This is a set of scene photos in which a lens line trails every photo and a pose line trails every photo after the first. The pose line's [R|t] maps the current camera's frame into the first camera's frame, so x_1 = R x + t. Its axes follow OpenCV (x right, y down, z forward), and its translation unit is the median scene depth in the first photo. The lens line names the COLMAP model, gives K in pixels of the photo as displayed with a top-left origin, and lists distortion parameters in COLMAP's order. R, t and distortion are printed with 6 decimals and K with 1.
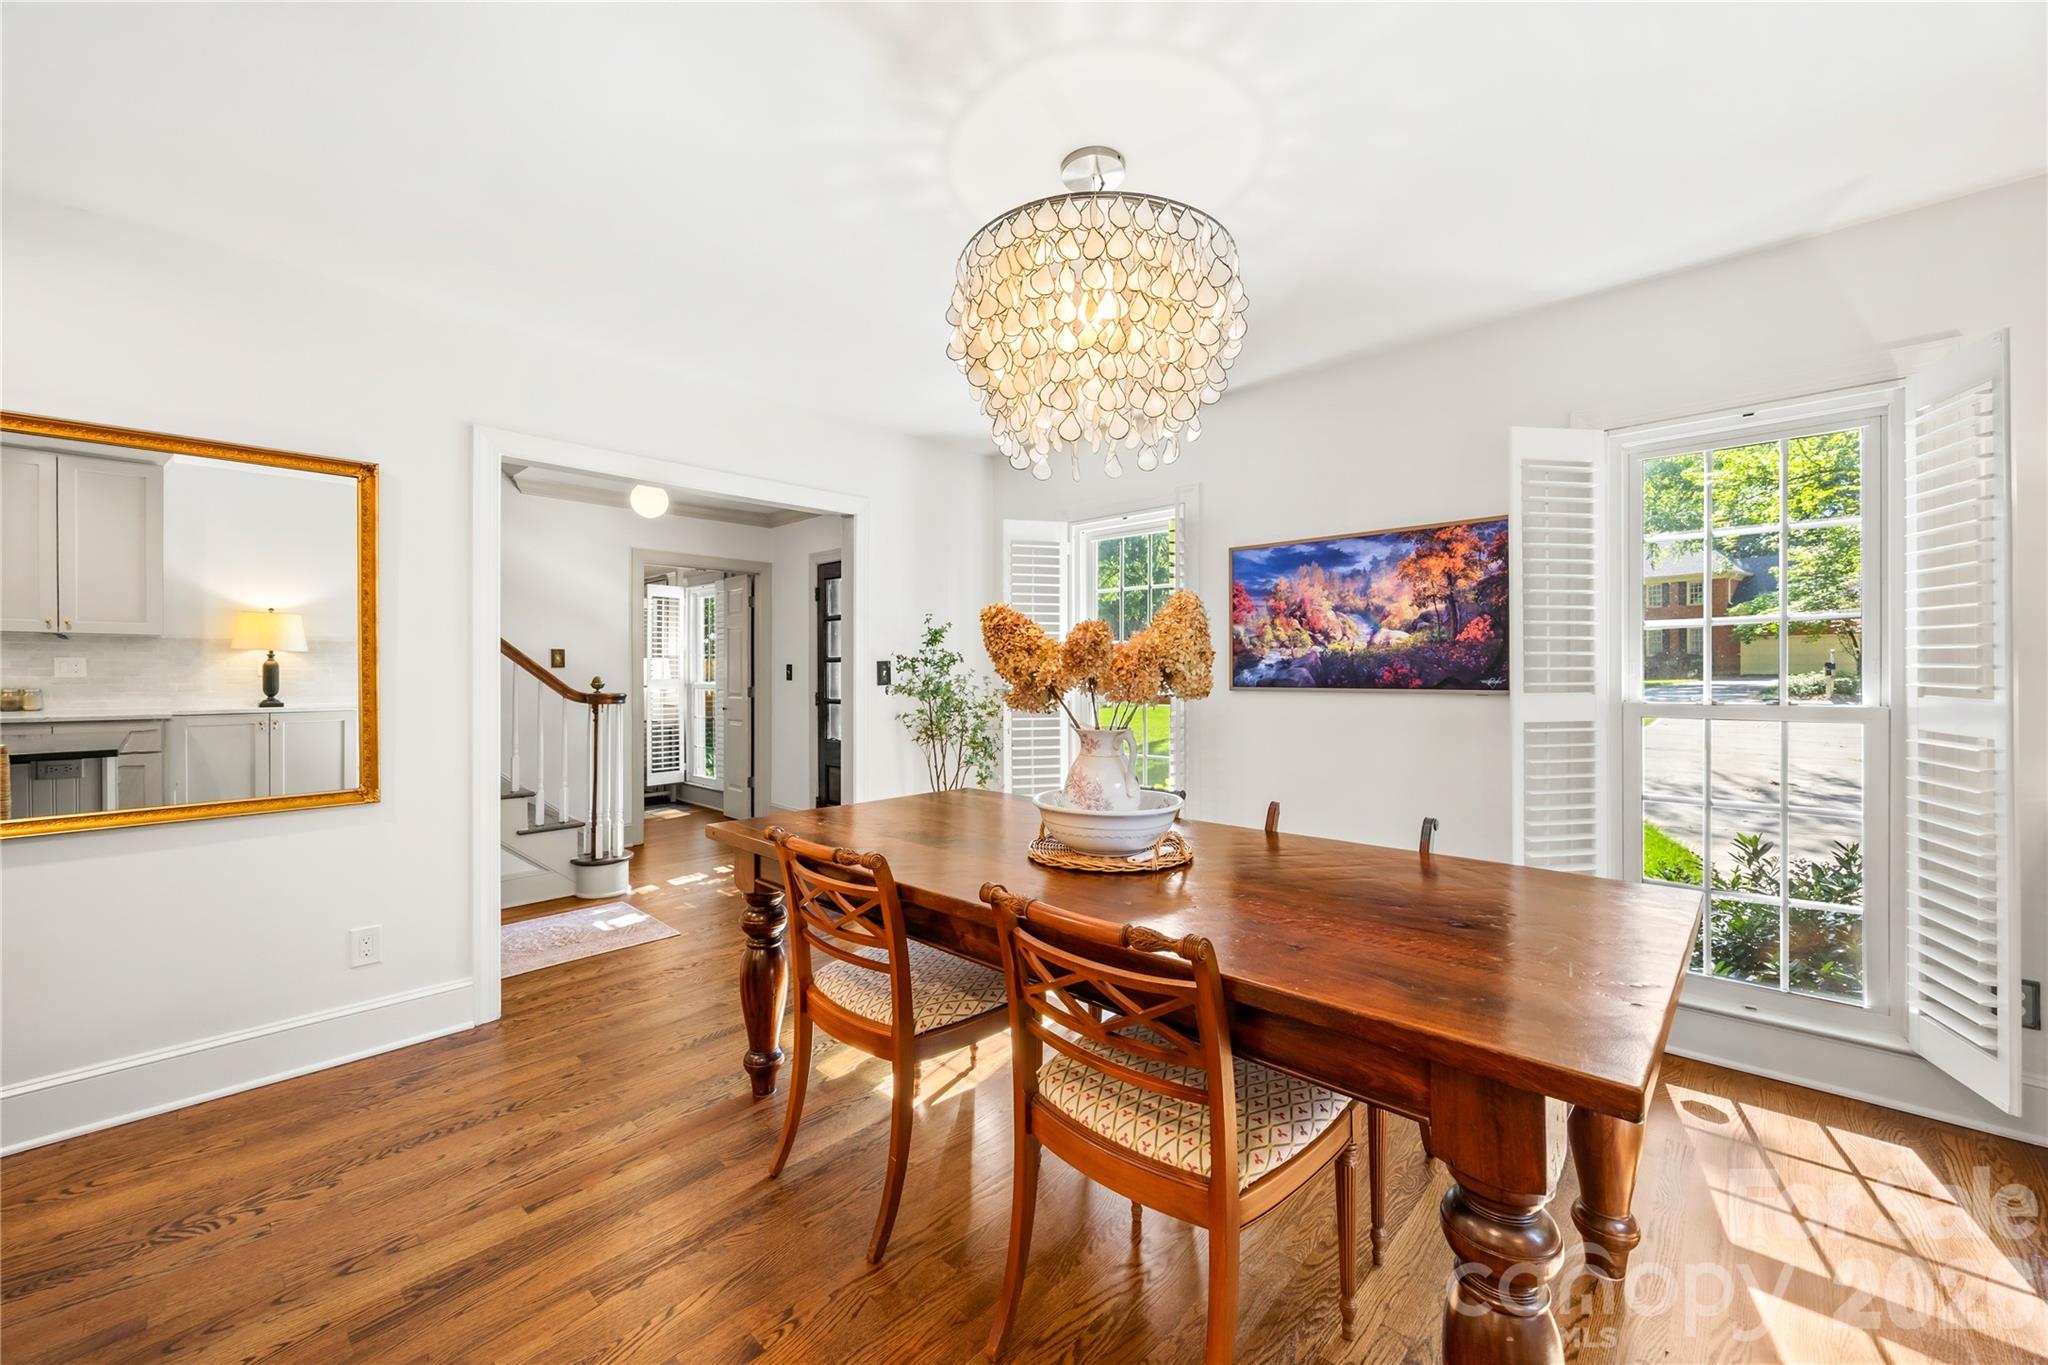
lens RADIAL K [[788.7, 0, 1023.8], [0, 788.7, 678.0], [0, 0, 1]] dist [-0.001117, -0.000887]
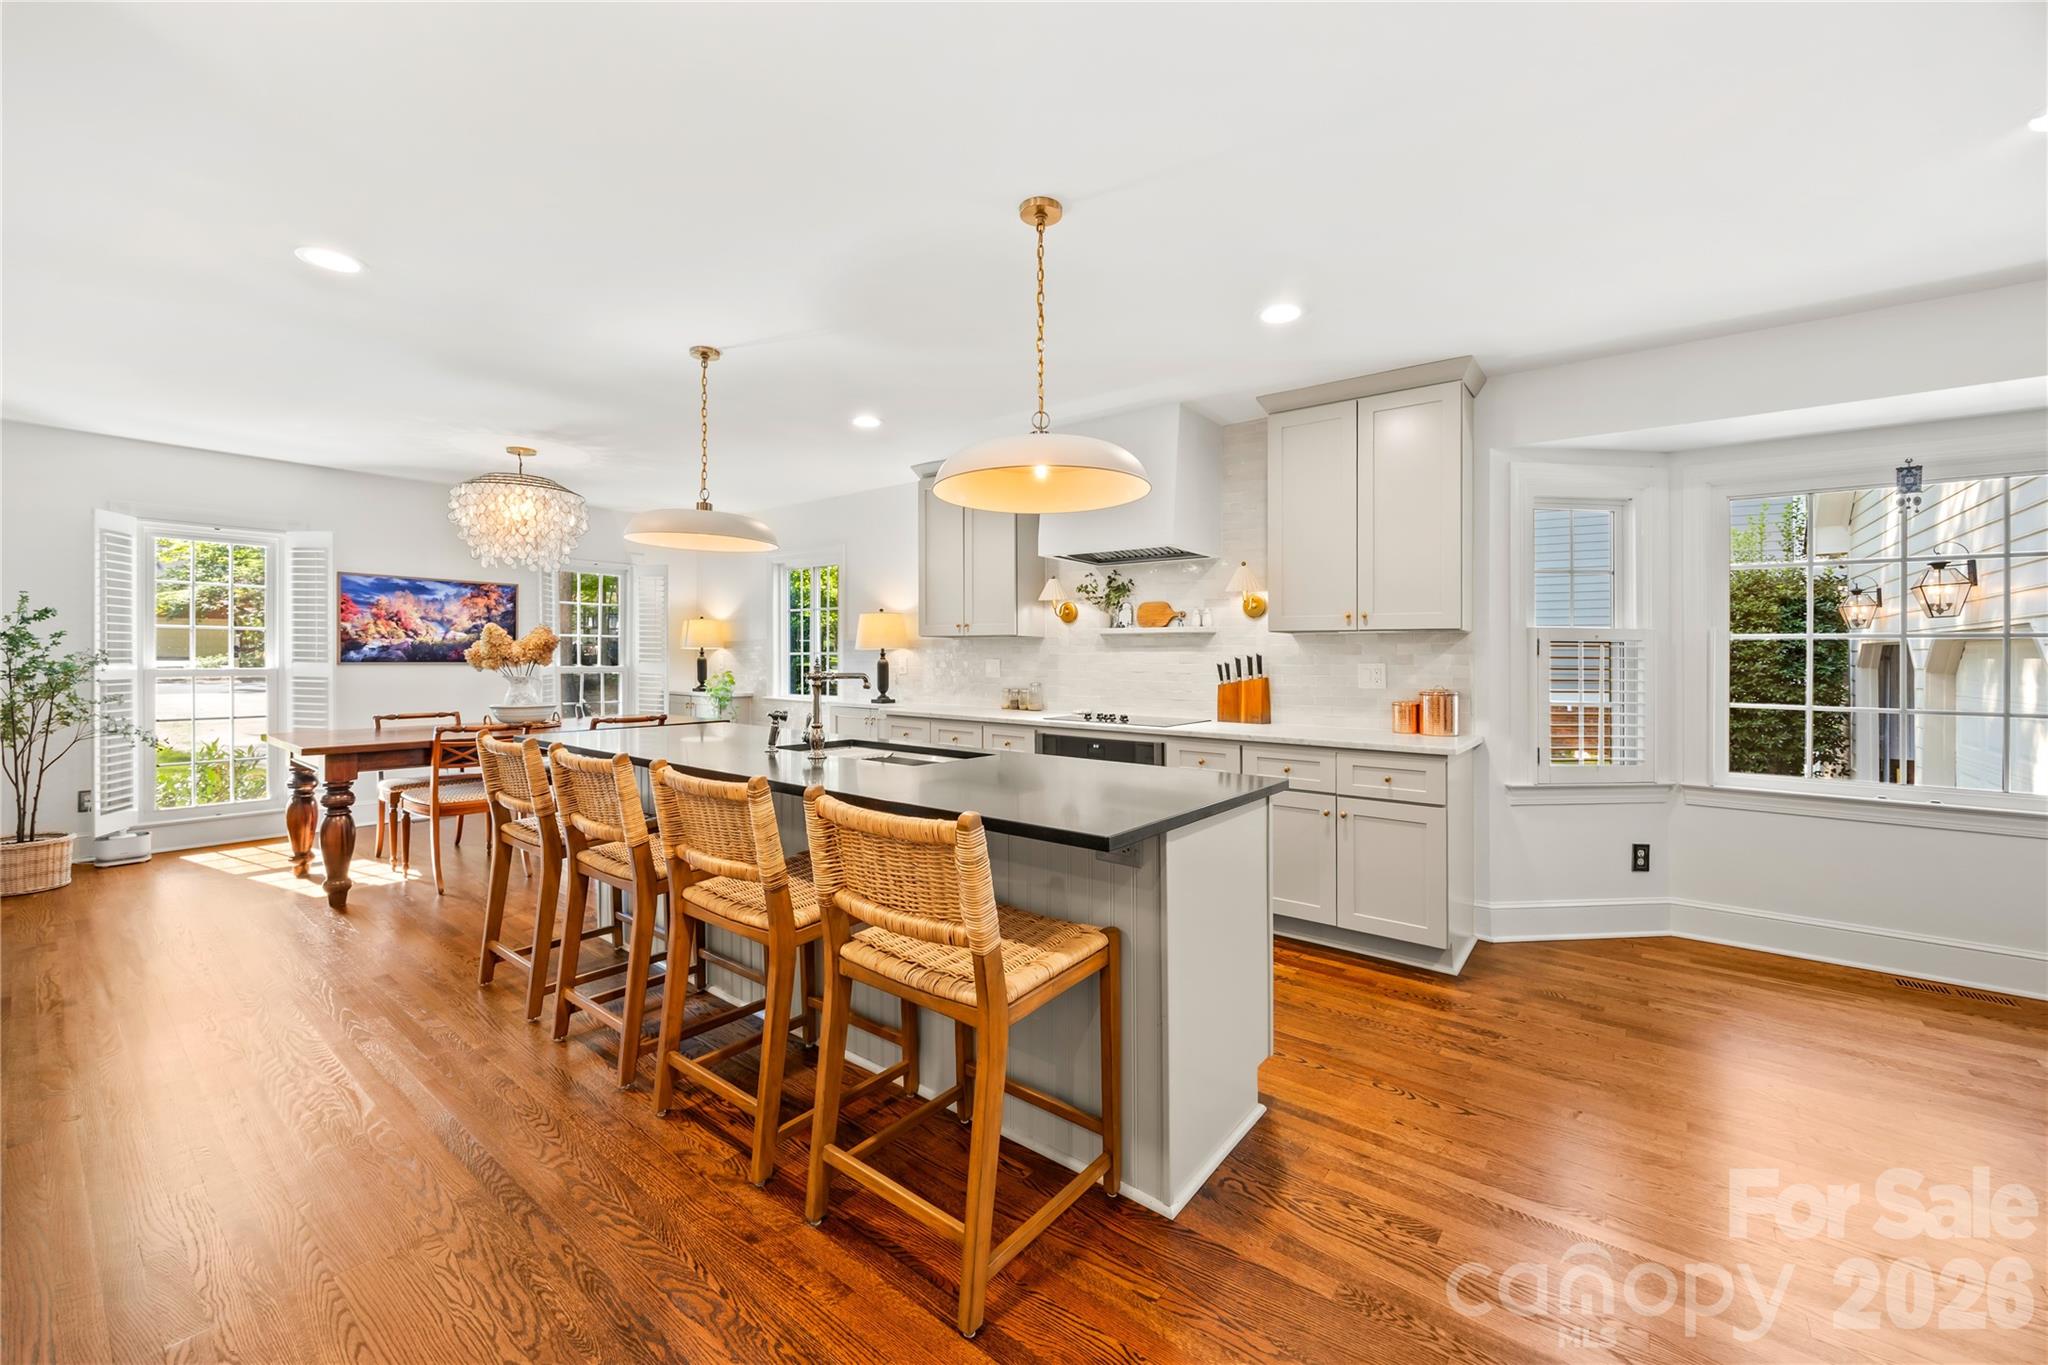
lens RADIAL K [[788.7, 0, 1018.6], [0, 788.7, 669.6], [0, 0, 1]] dist [-0.001117, -0.000887]
pose [[-0.078217, -0.012226, 0.996861, -1.587070], [0.000967, 0.999923, 0.012339, 0.009151], [-0.996936, 0.001929, -0.078199, -0.228636]]
